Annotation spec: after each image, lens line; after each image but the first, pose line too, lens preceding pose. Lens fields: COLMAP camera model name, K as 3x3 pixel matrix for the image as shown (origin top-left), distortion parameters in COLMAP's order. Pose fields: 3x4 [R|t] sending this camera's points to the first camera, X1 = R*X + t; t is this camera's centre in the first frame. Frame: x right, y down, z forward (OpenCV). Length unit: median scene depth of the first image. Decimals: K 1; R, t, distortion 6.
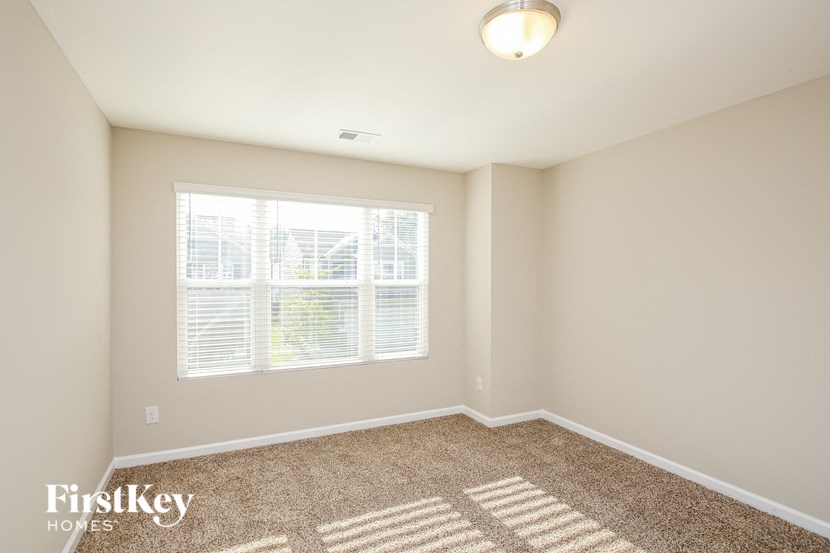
lens RADIAL K [[422.1, 0, 415.0], [0, 422.1, 276.5], [0, 0, 1]] dist [0.031559, 0.000109]
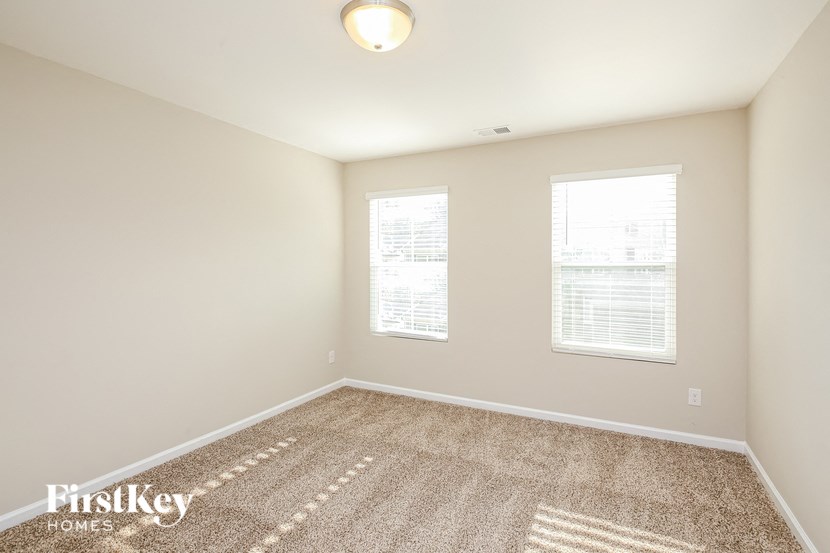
lens RADIAL K [[408.3, 0, 400.7], [0, 408.3, 276.6], [0, 0, 1]] dist [0.000680, 0.000404]
pose [[0.597860, 0.031781, -0.800970, 0.503240], [0.003294, 0.999108, 0.042101, -0.001074], [0.801594, -0.027809, 0.597222, 0.243880]]
